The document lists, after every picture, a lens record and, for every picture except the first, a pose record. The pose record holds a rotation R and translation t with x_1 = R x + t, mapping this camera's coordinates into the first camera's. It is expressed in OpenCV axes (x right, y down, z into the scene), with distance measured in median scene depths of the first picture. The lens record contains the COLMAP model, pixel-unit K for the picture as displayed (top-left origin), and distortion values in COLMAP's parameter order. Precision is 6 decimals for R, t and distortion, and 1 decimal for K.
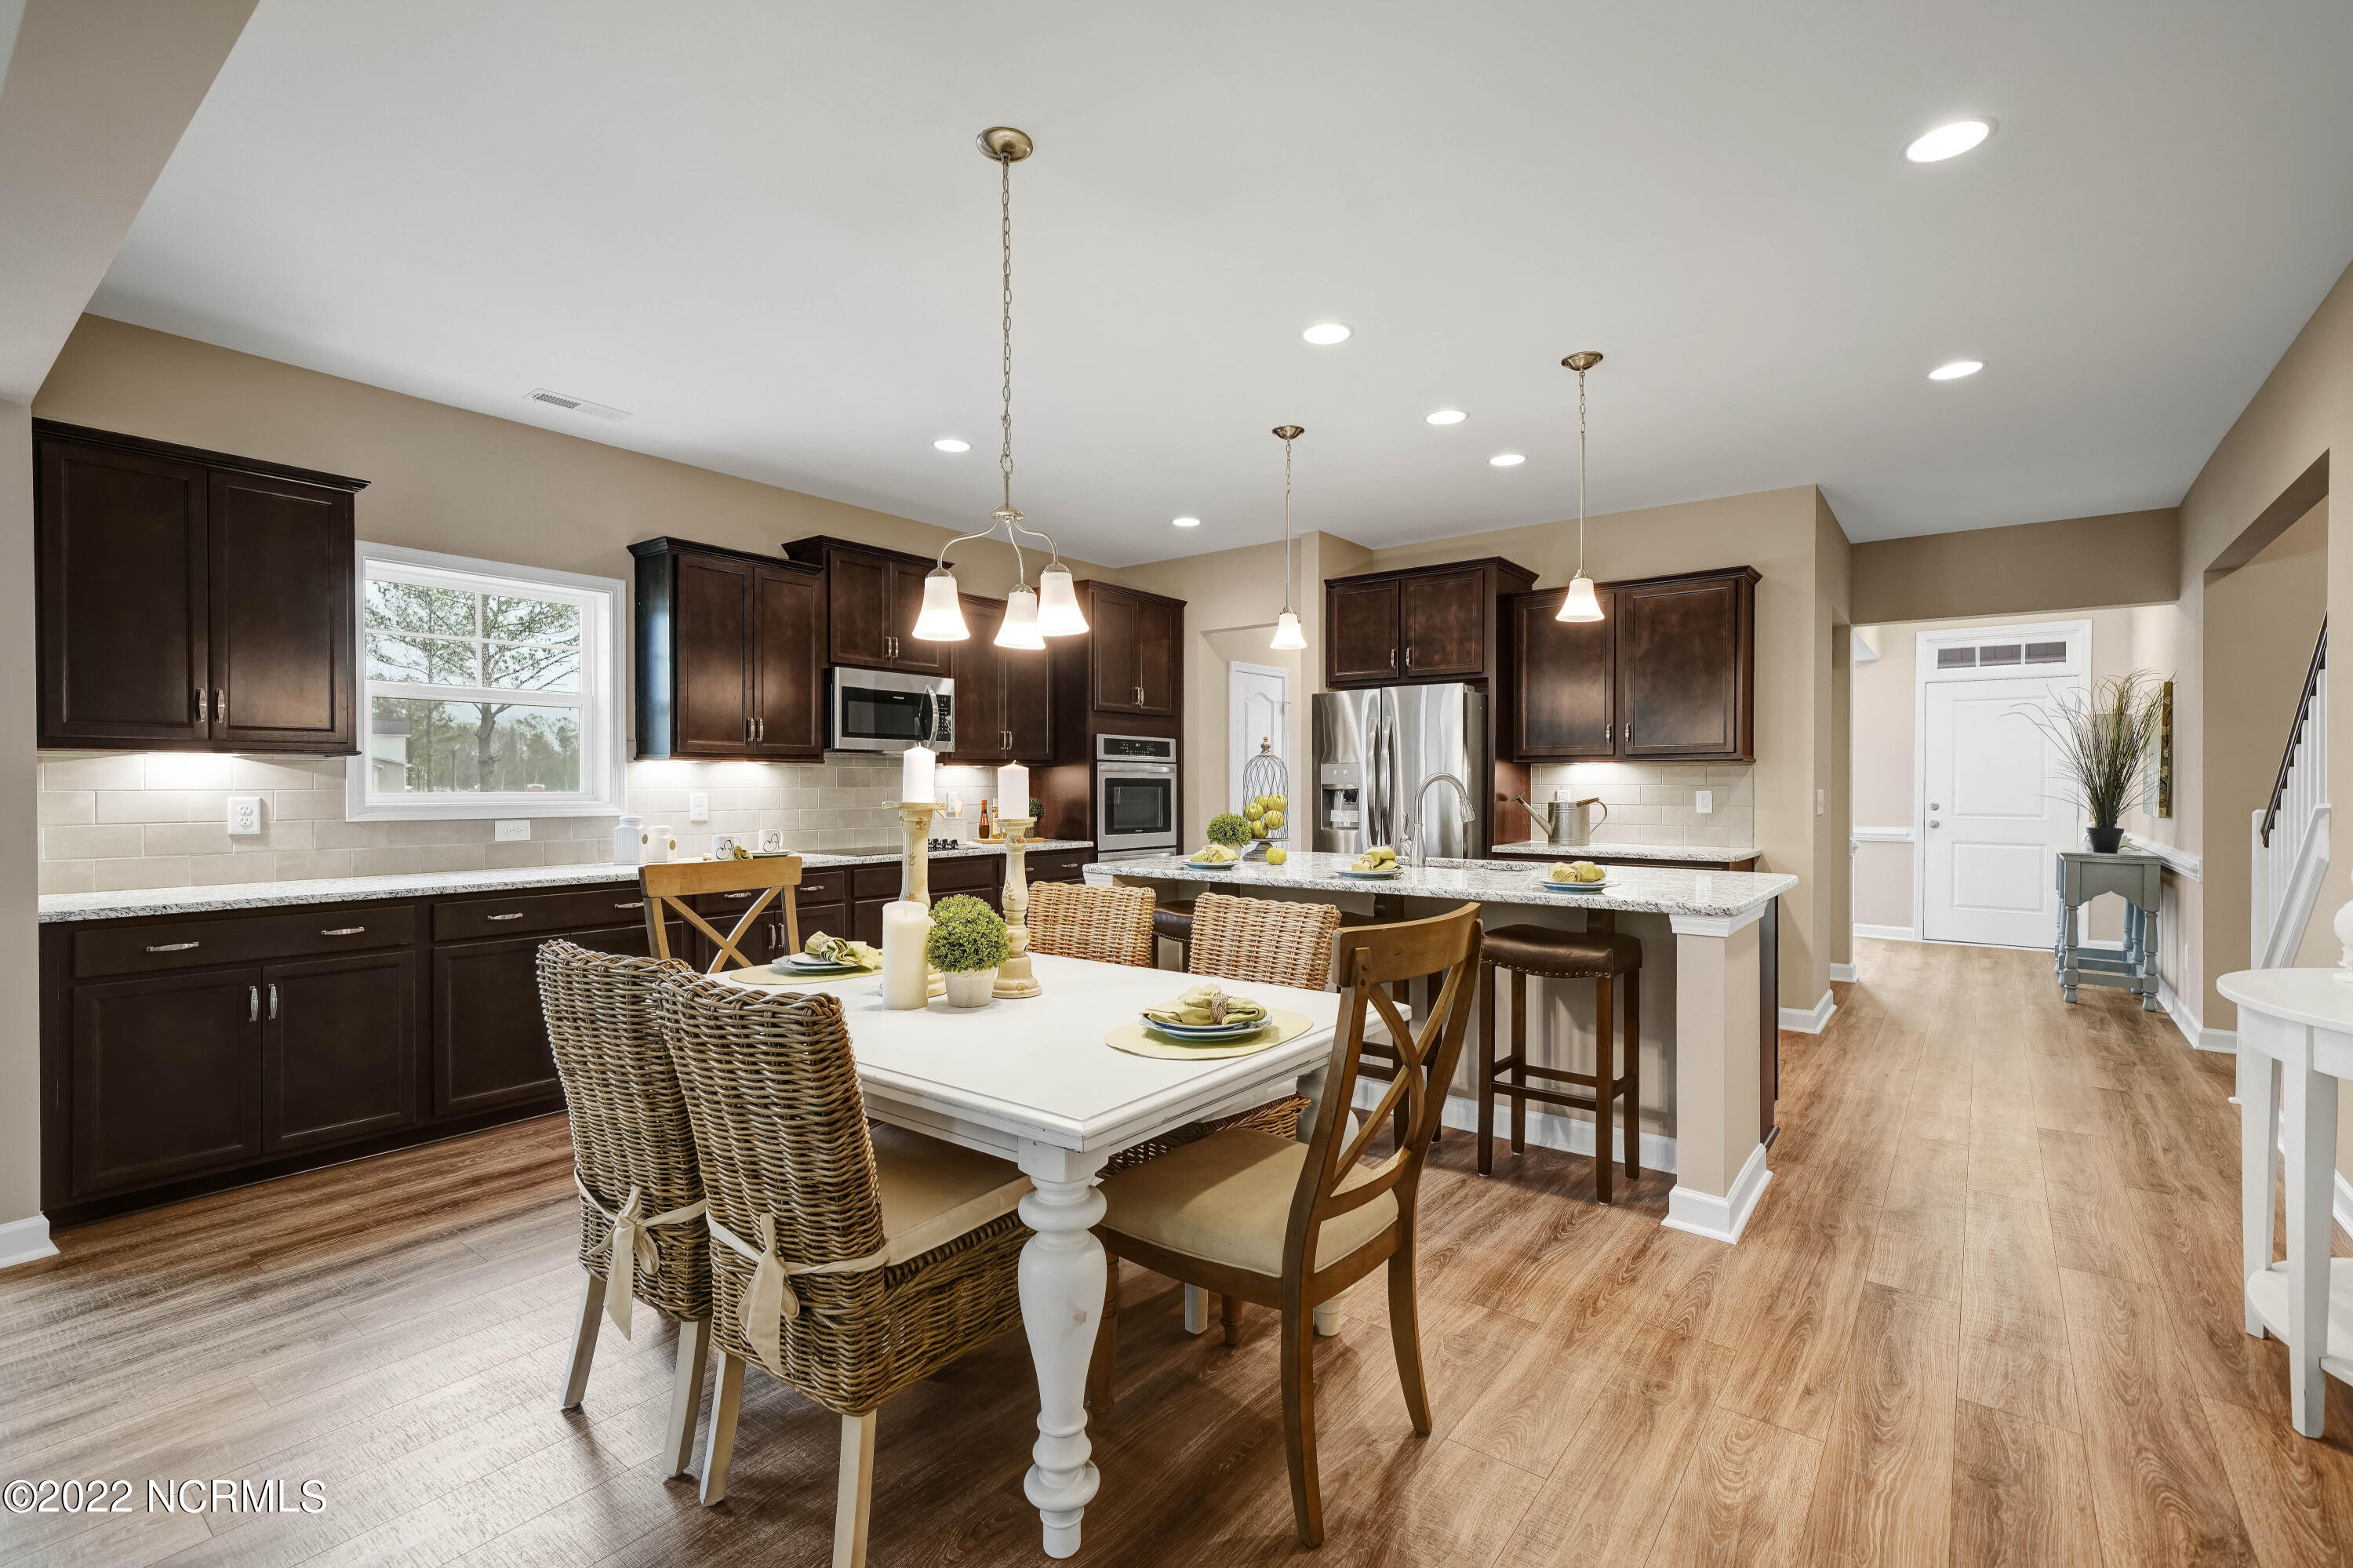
lens RADIAL K [[1051.0, 0, 1179.7], [0, 1051.0, 795.2], [0, 0, 1]] dist [0.011246, 0.000121]
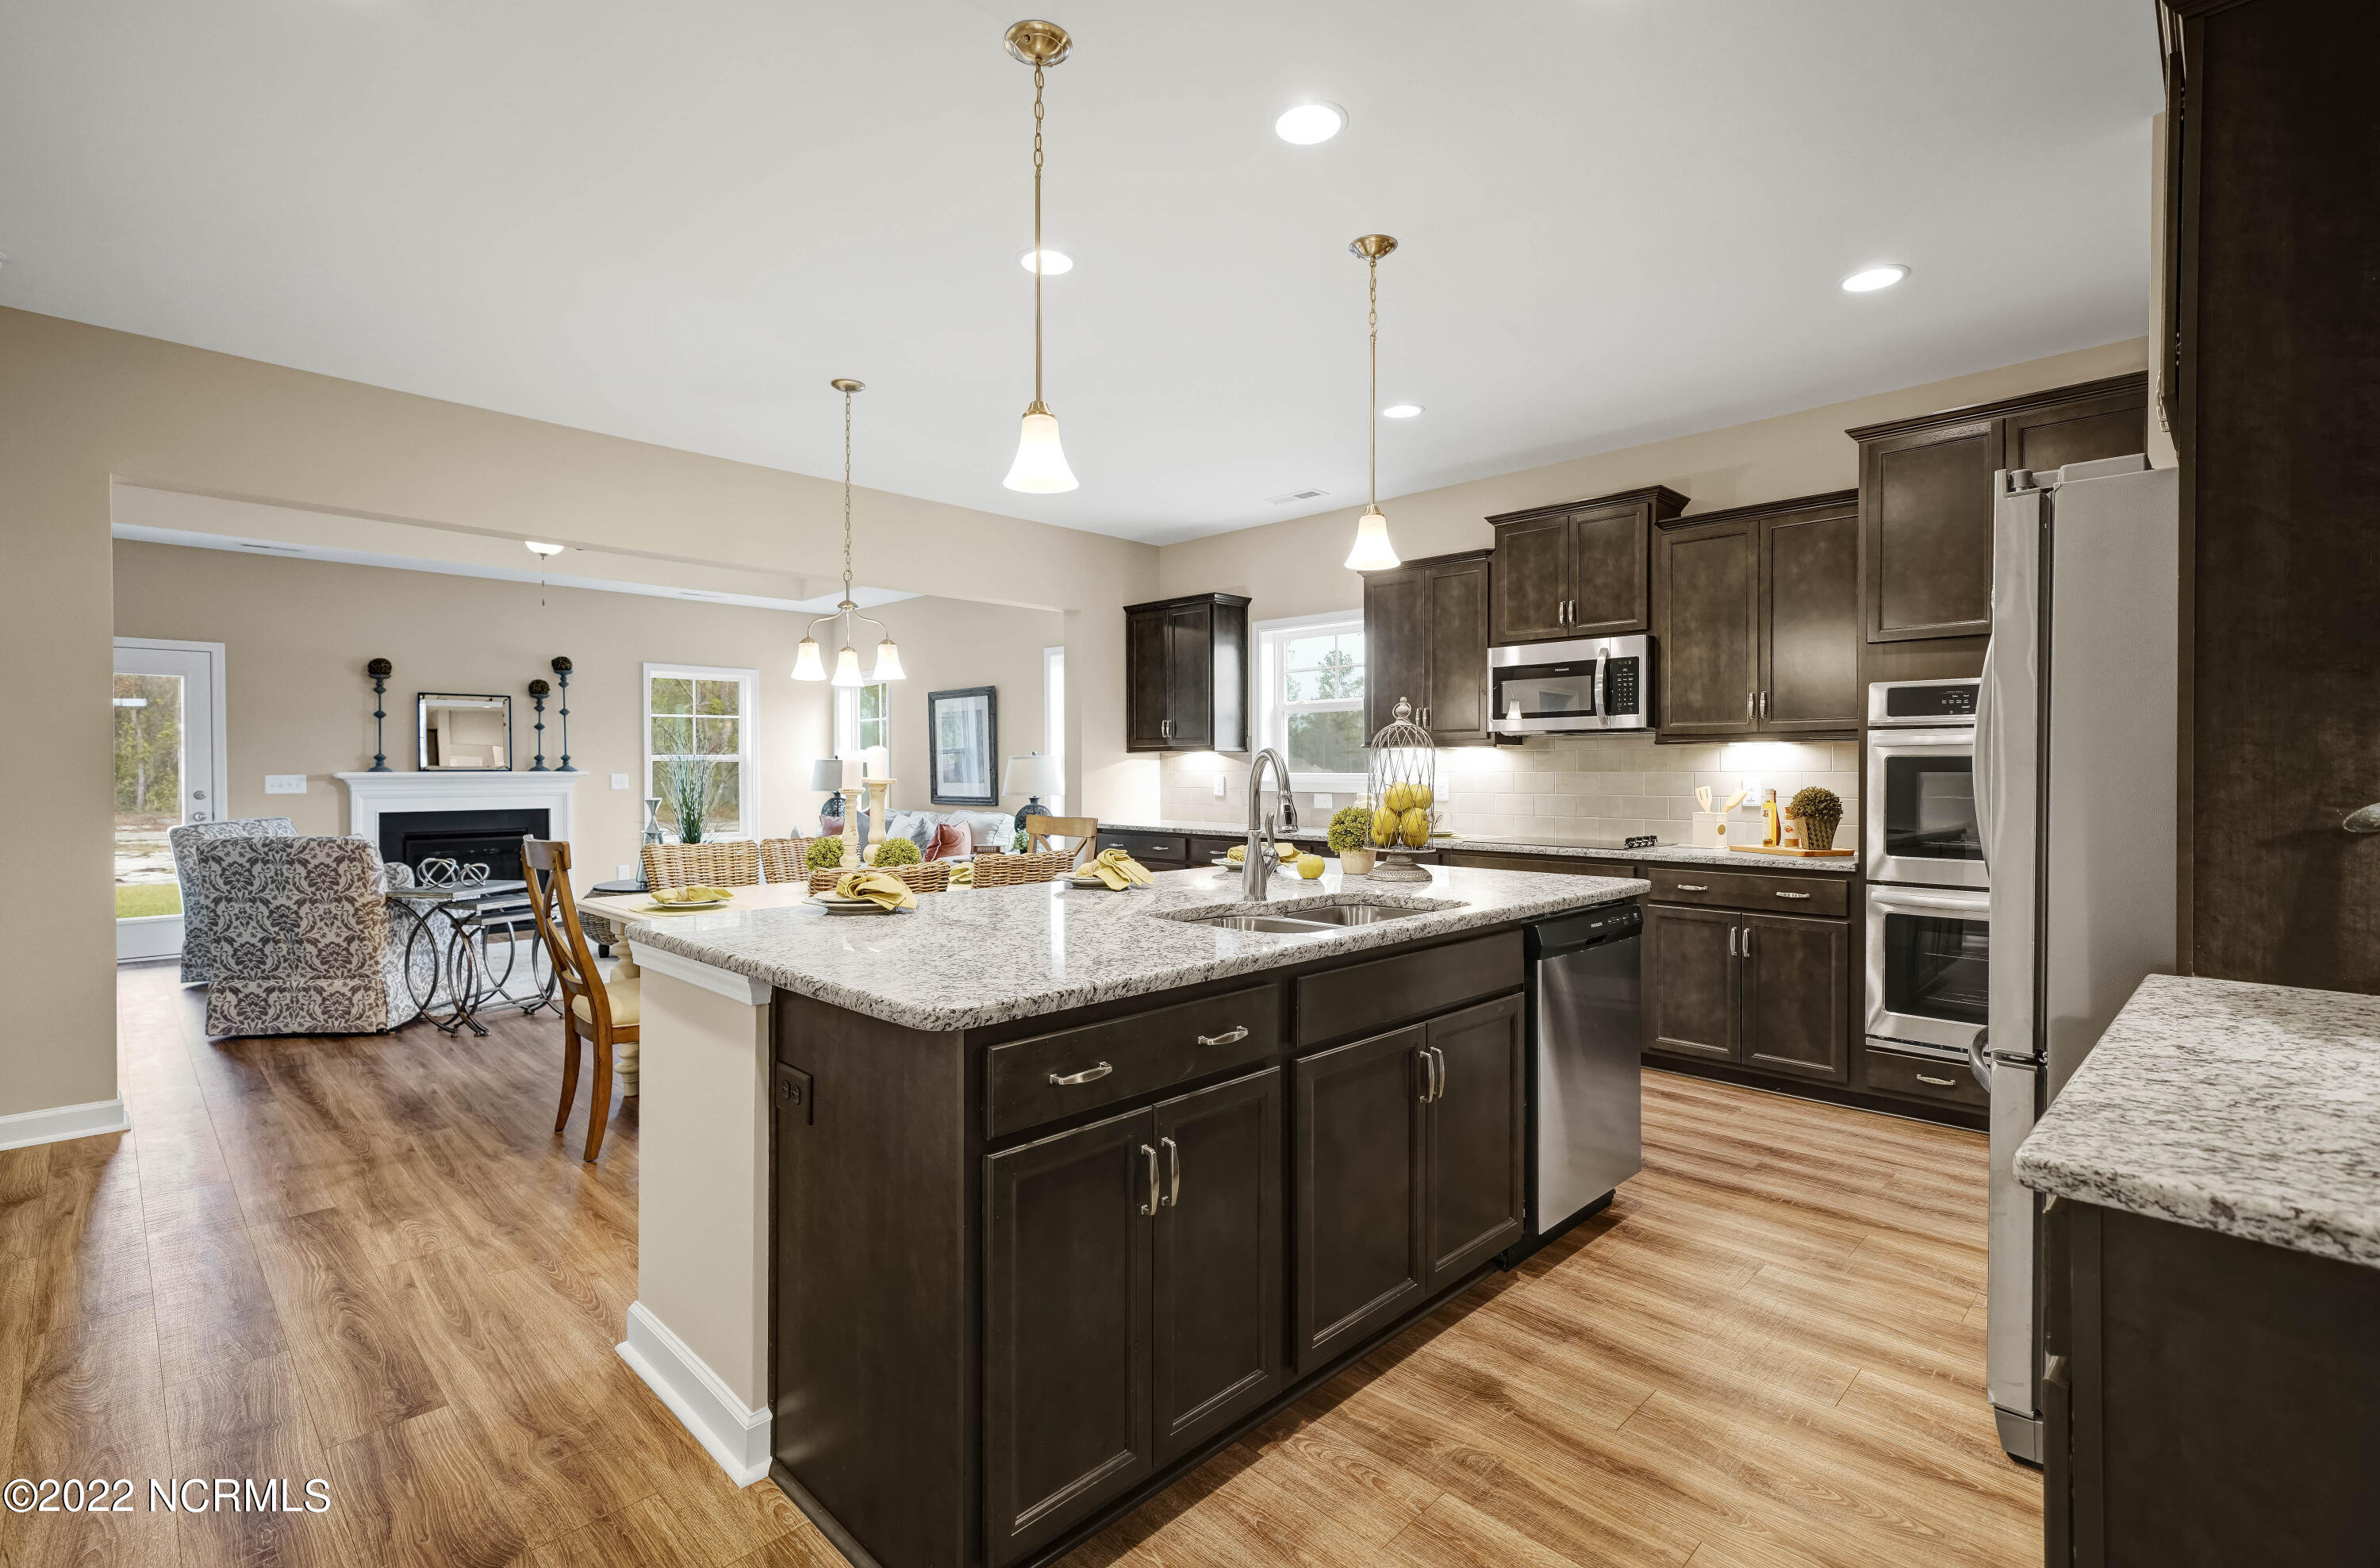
lens RADIAL K [[1084.1, 0, 1181.6], [0, 1084.1, 778.2], [0, 0, 1]] dist [0.002224, 0.000496]
pose [[-0.134016, 0.004642, -0.990968, 0.764817], [-0.014005, 0.999880, 0.006578, -0.003820], [0.990880, 0.014760, -0.133935, 0.918555]]
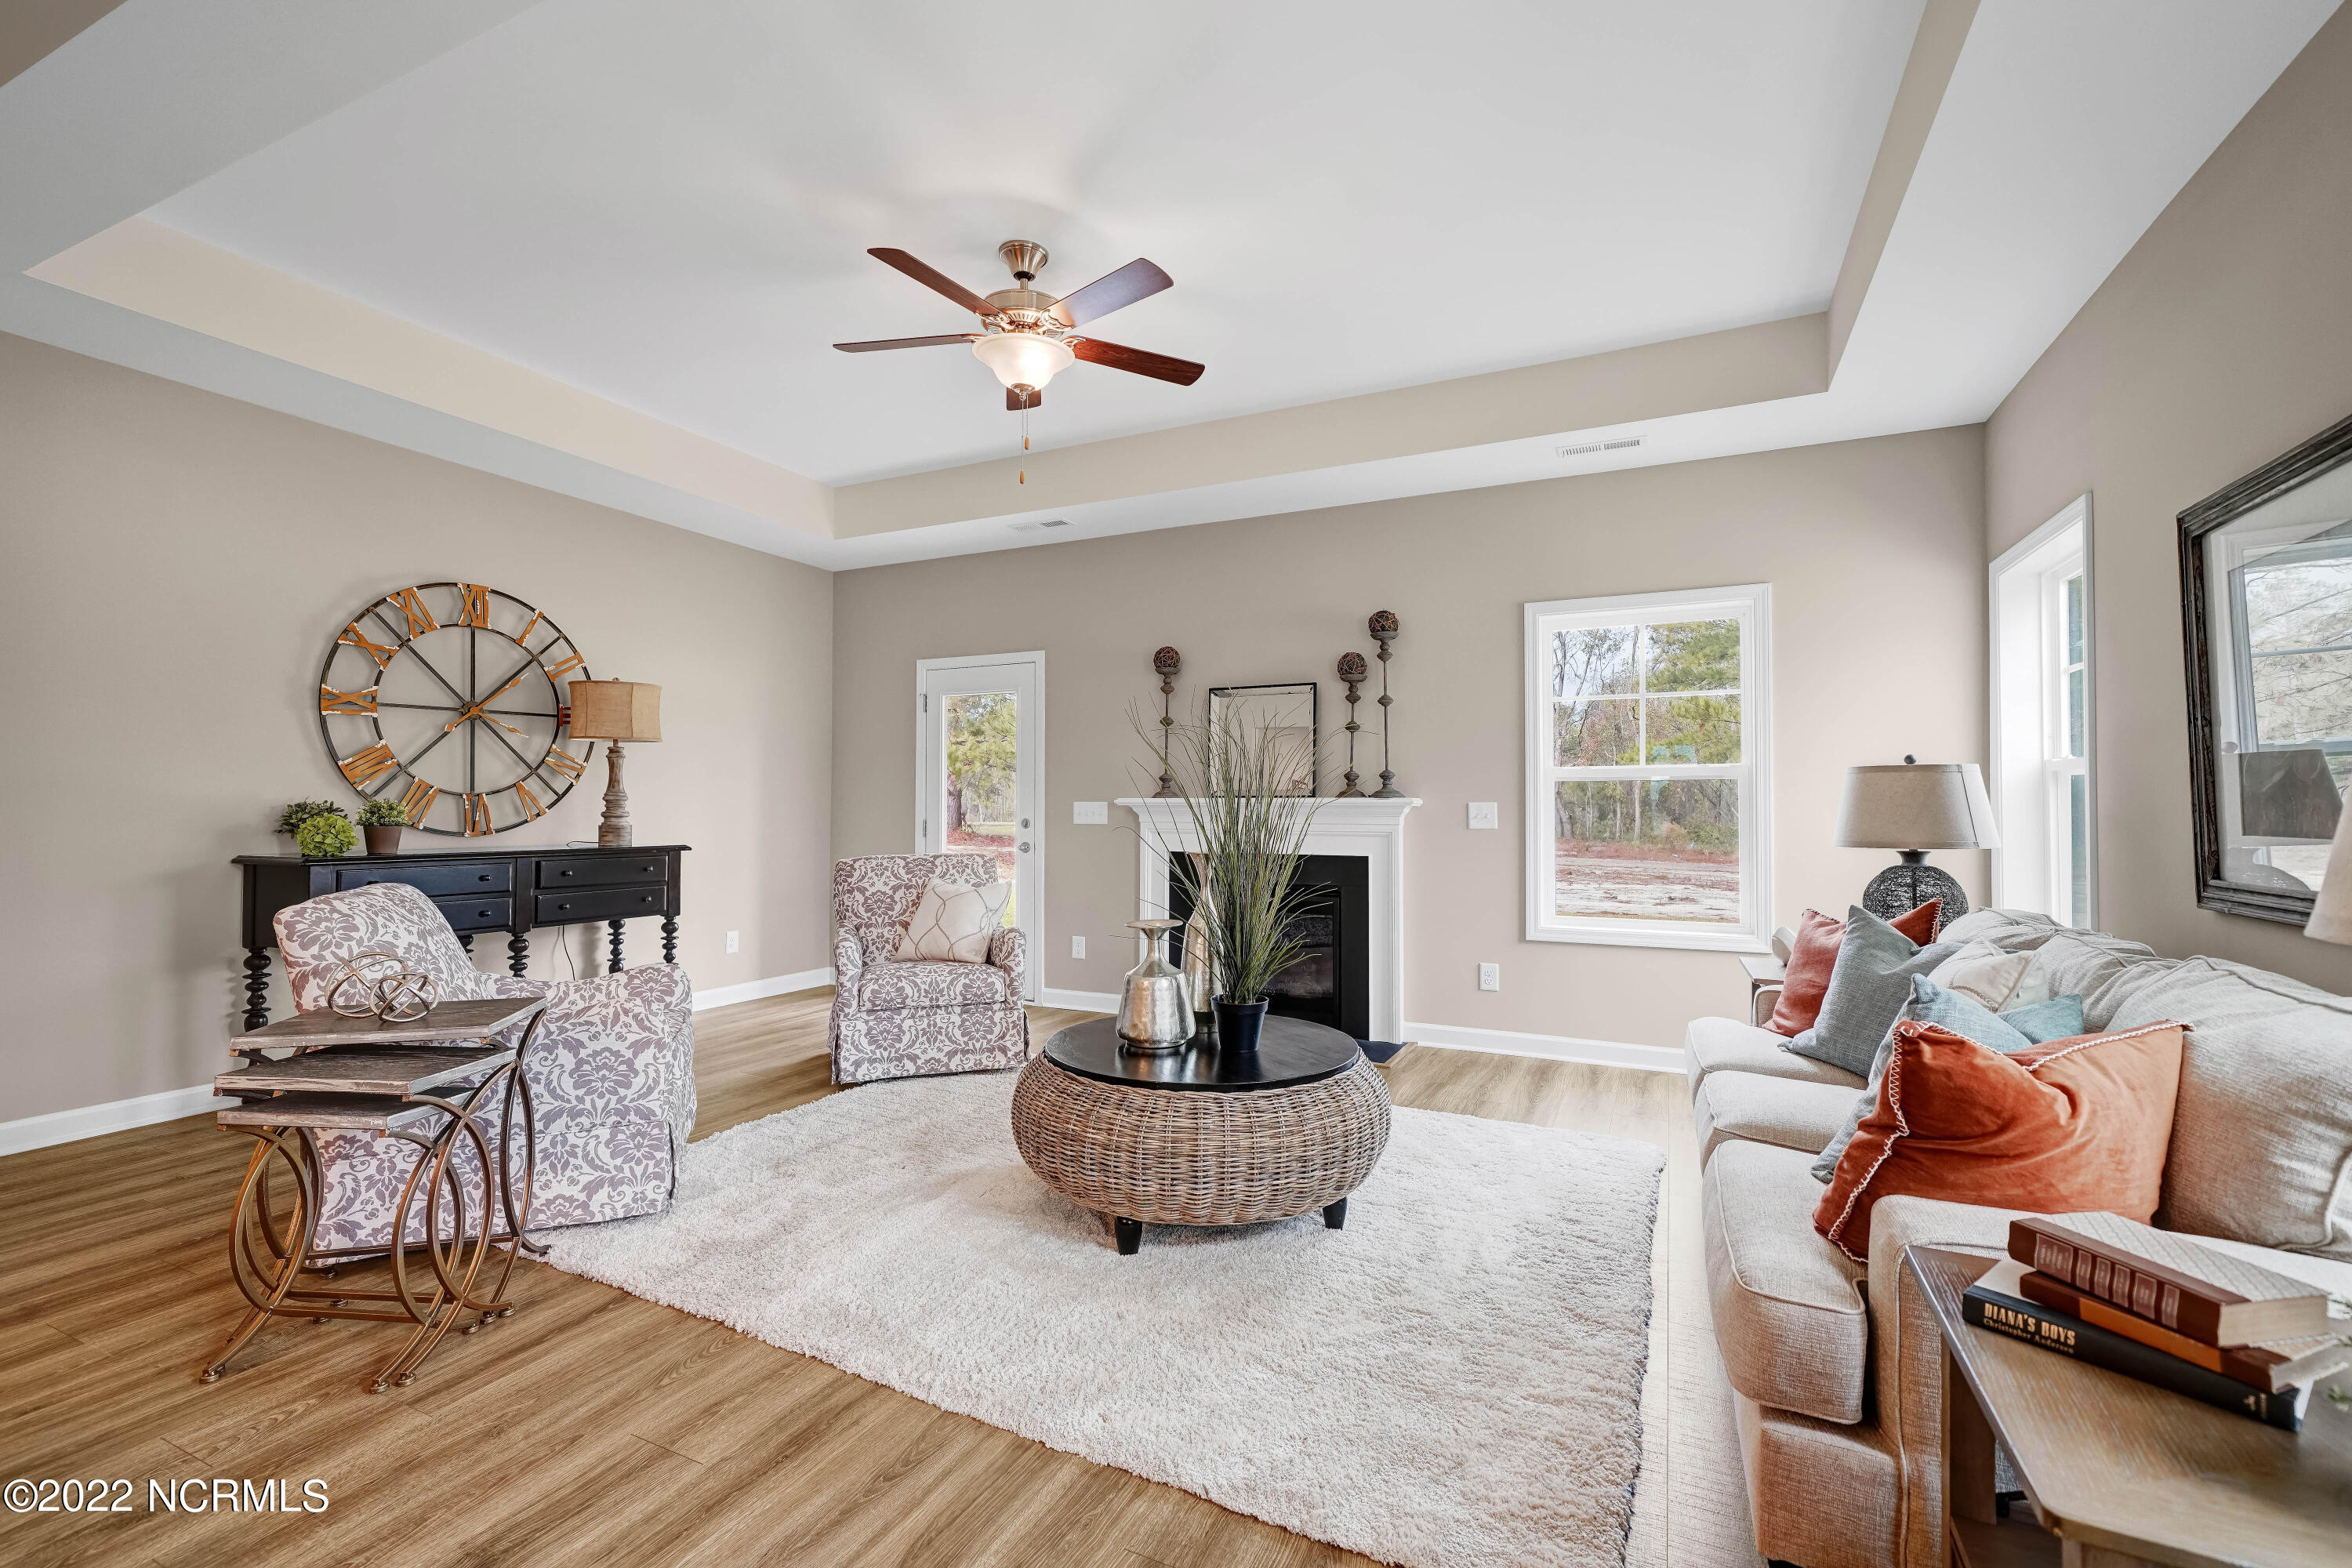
lens RADIAL K [[1016.6, 0, 1132.3], [0, 1016.6, 781.1], [0, 0, 1]] dist [0.011822, 0.000585]
pose [[-0.983922, -0.011970, -0.178198, -0.494548], [-0.010268, 0.999892, -0.010470, 0.008493], [0.178304, -0.008472, -0.983939, 0.623155]]
